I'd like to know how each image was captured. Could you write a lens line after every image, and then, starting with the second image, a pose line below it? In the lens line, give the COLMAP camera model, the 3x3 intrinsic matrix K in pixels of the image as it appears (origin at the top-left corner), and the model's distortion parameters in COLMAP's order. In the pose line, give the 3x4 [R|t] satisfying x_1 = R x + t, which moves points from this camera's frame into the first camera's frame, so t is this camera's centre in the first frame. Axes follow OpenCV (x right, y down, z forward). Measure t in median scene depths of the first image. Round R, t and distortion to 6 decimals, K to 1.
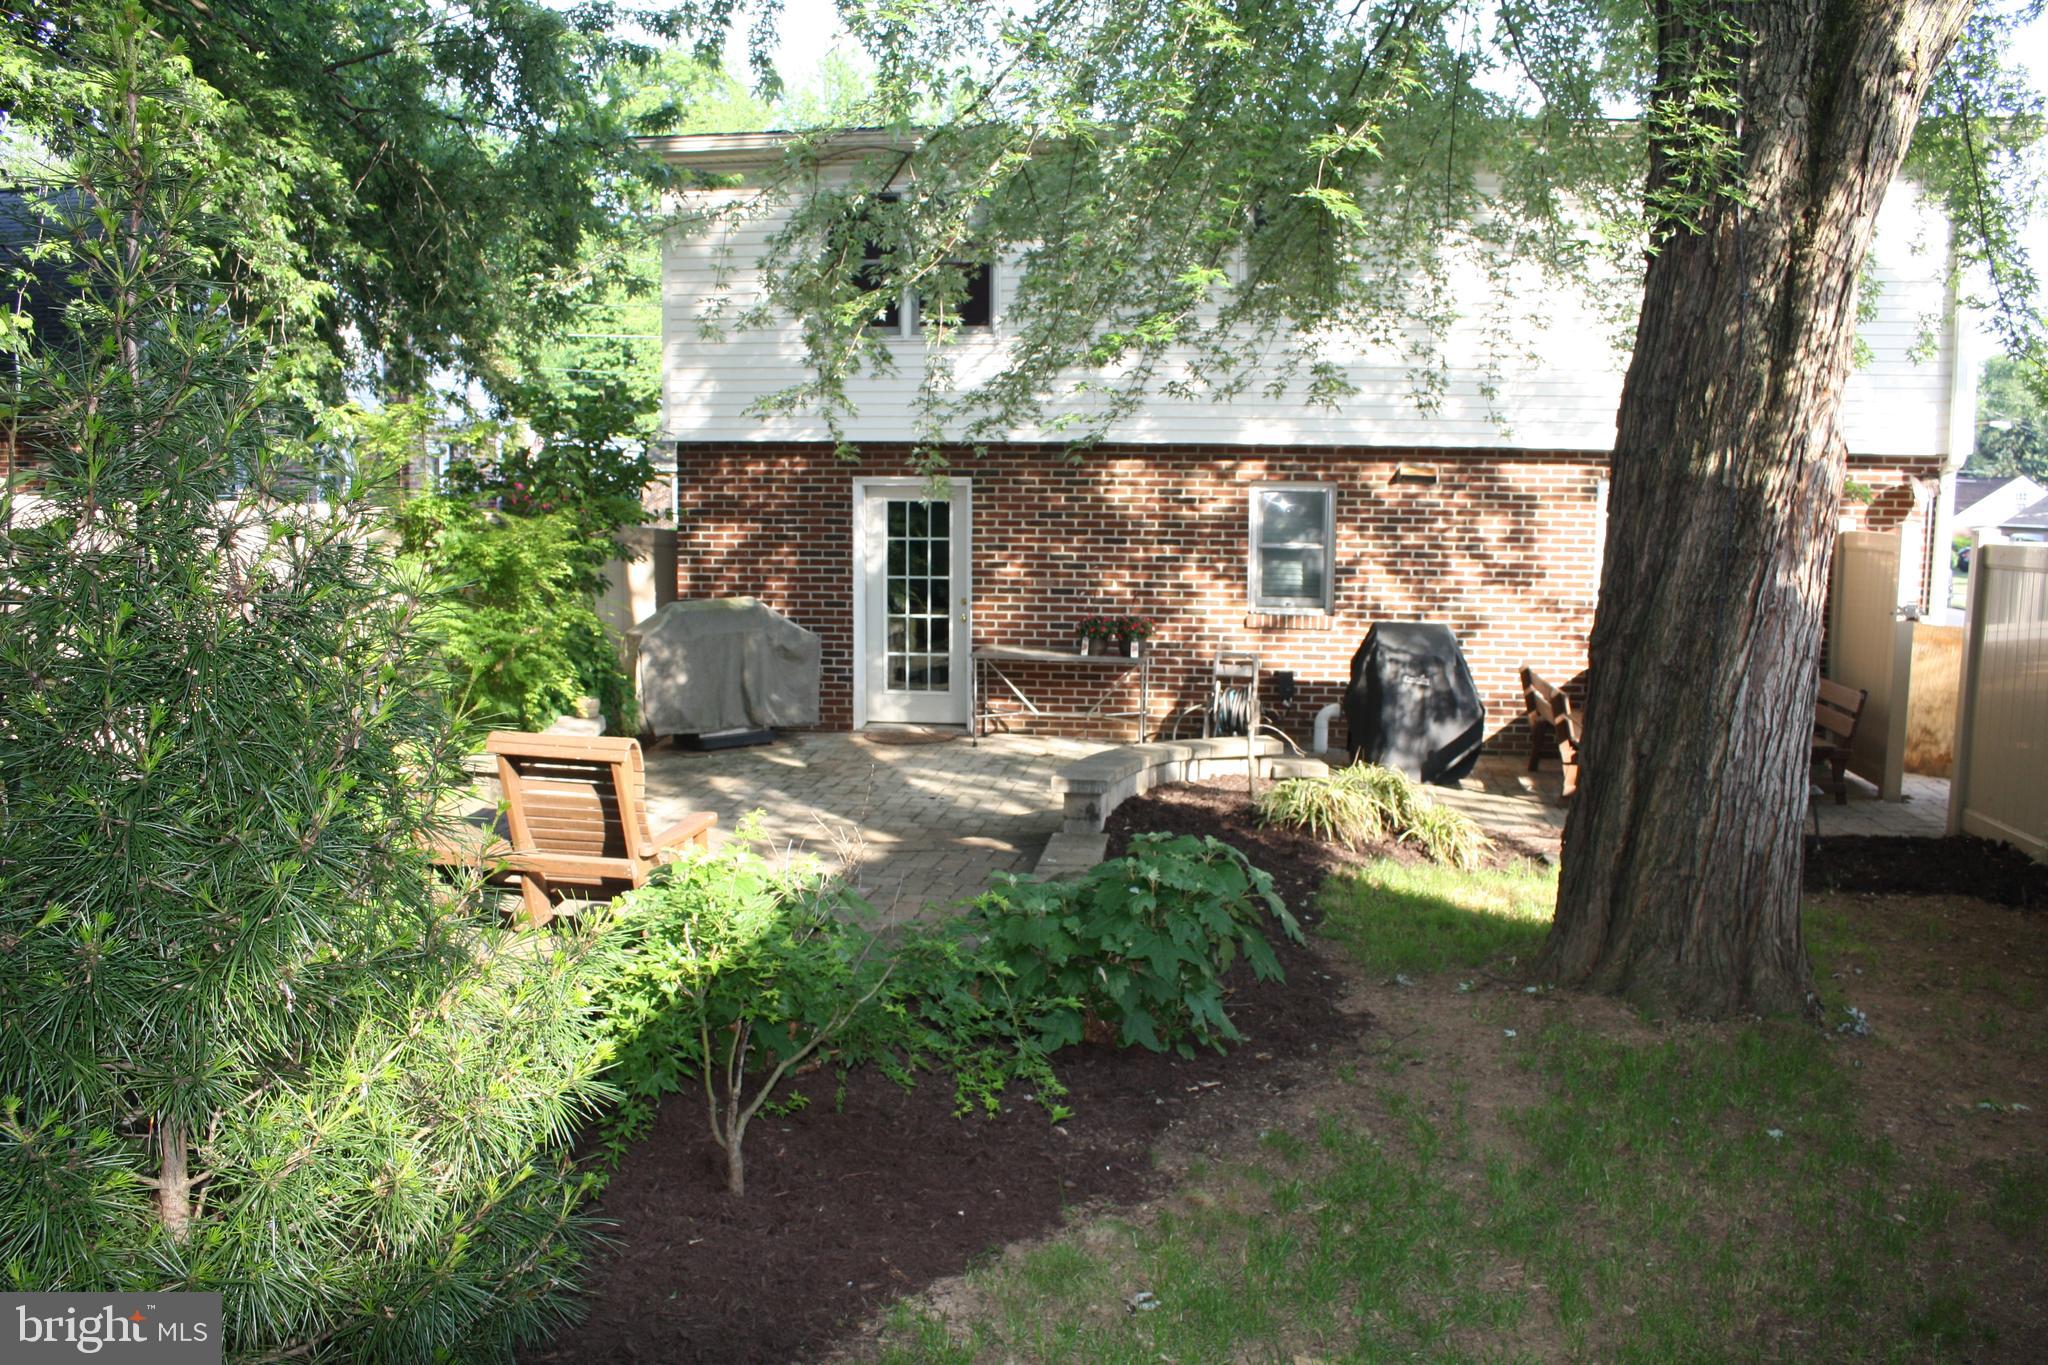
lens RADIAL K [[1714.6, 0, 1014.9], [0, 1714.6, 693.3], [0, 0, 1]] dist [-0.166495, 0.148444]
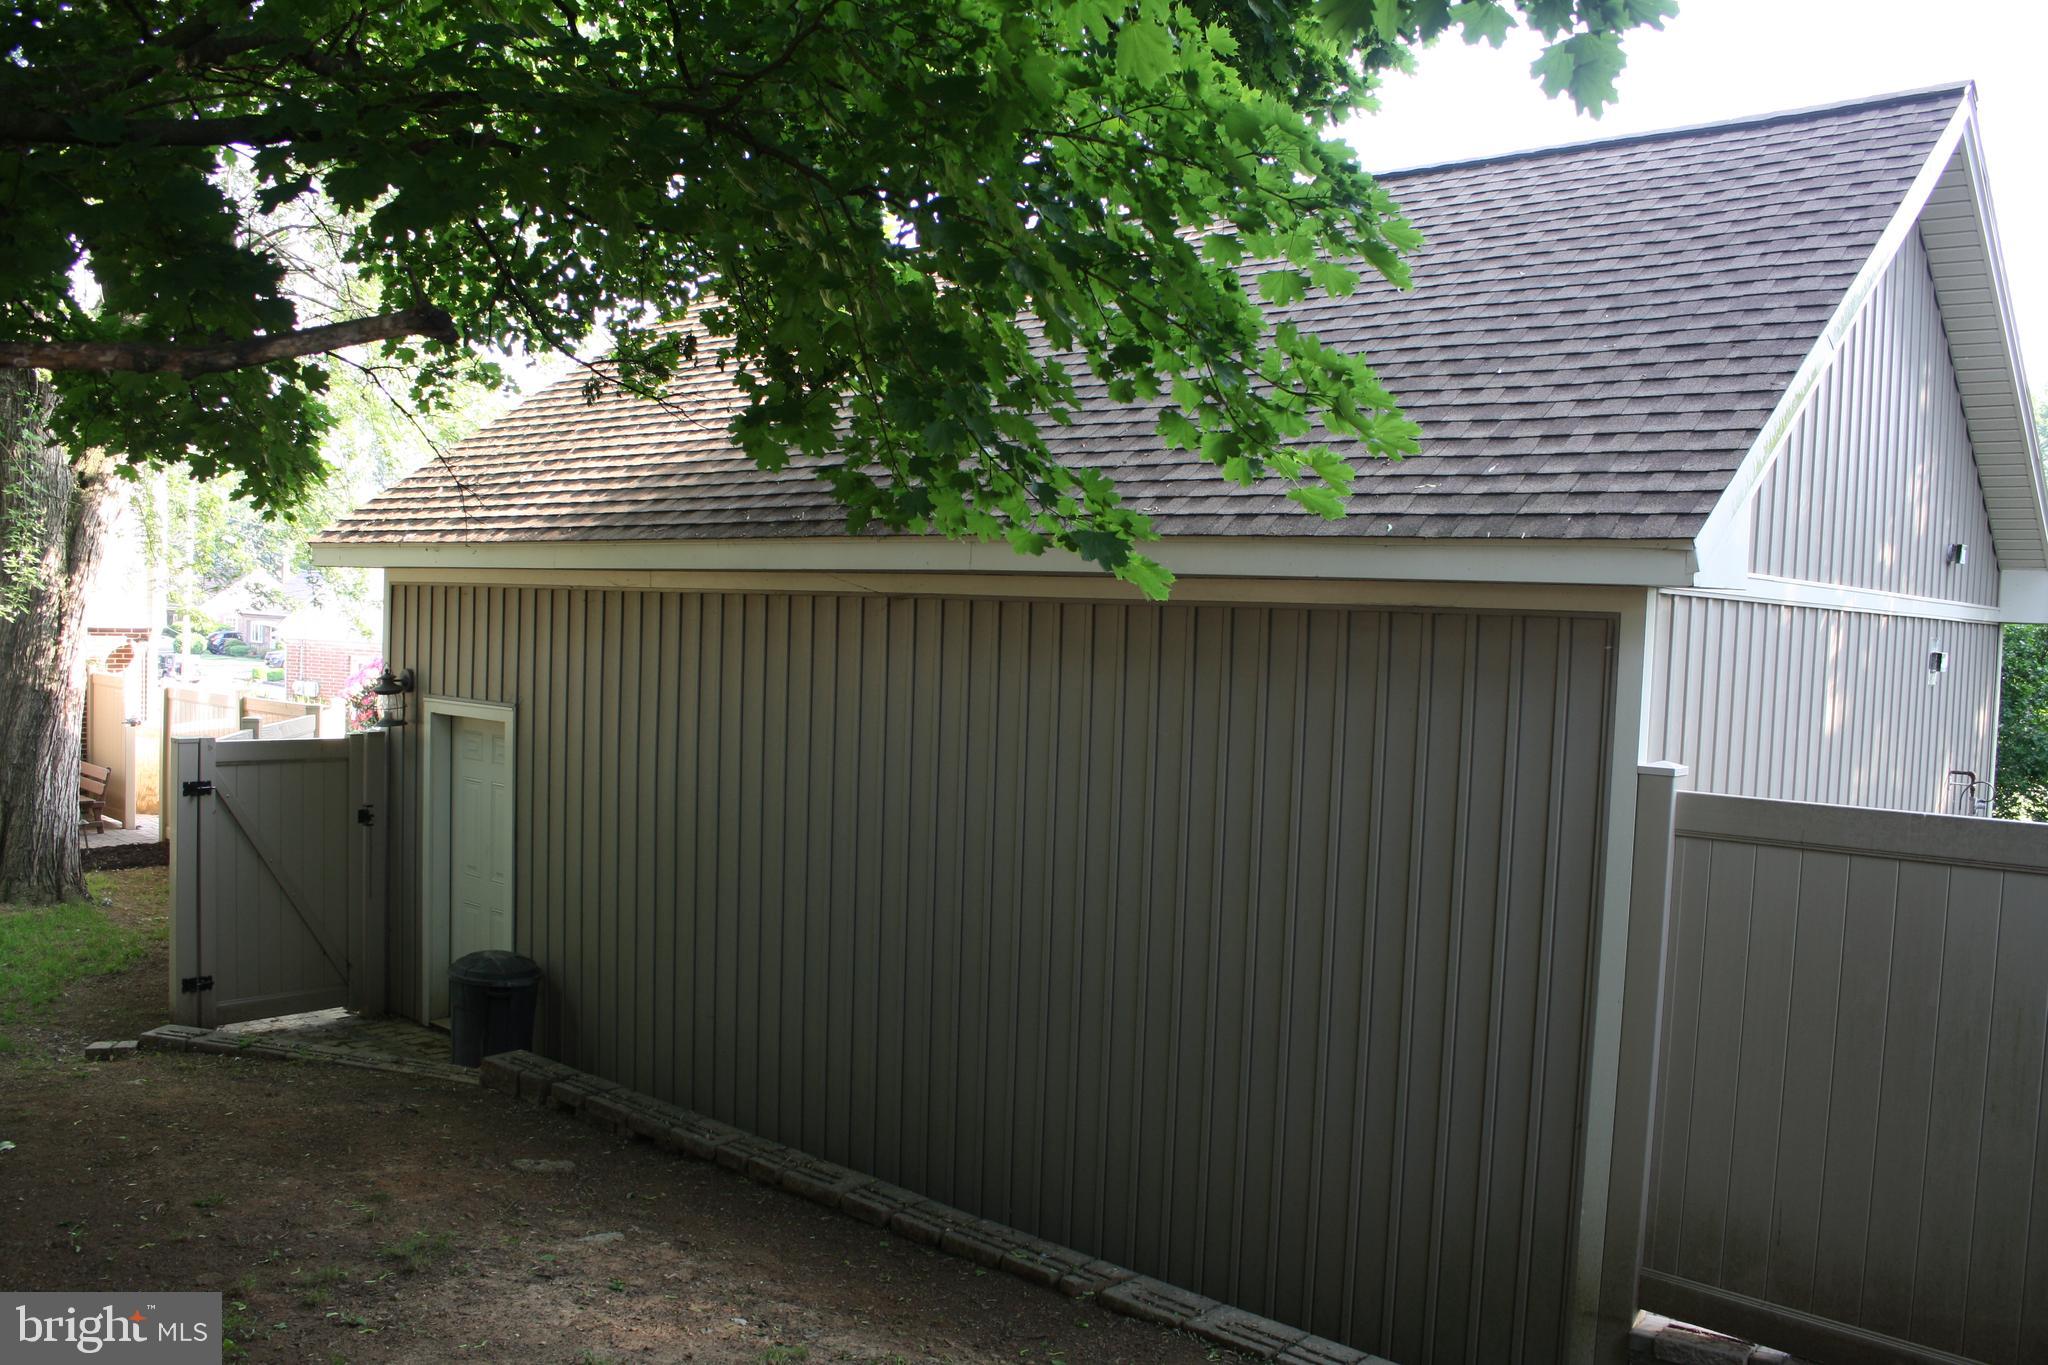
lens RADIAL K [[1714.6, 0, 1014.9], [0, 1714.6, 693.3], [0, 0, 1]] dist [-0.166495, 0.148444]
pose [[0.569284, -0.033697, 0.821450, -0.603243], [0.070345, 0.997492, -0.007832, 0.001269], [-0.819126, 0.062243, 0.570227, -1.265474]]
